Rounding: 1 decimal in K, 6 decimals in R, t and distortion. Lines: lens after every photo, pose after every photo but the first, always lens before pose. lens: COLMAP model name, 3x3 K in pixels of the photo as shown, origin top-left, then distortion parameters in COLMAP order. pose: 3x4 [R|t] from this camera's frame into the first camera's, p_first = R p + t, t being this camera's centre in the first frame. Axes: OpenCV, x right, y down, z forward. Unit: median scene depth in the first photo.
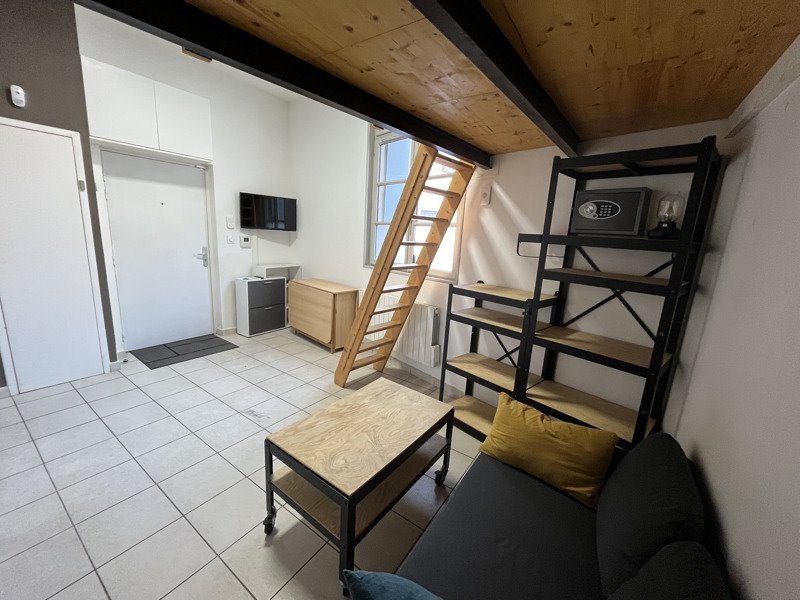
lens RADIAL K [[318.8, 0, 400.0], [0, 318.8, 300.0], [0, 0, 1]] dist [-0.011047, -0.000072]
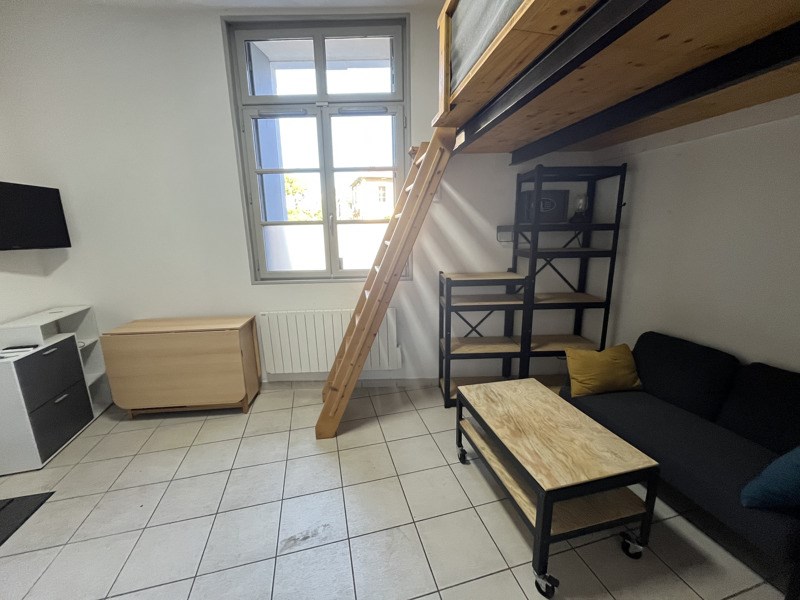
lens RADIAL K [[318.8, 0, 400.0], [0, 318.8, 300.0], [0, 0, 1]] dist [-0.011047, -0.000072]
pose [[0.656340, -0.229231, 0.718798, -0.675167], [0.210676, 0.970513, 0.117136, -0.130242], [-0.724454, 0.074553, 0.685280, 0.398236]]
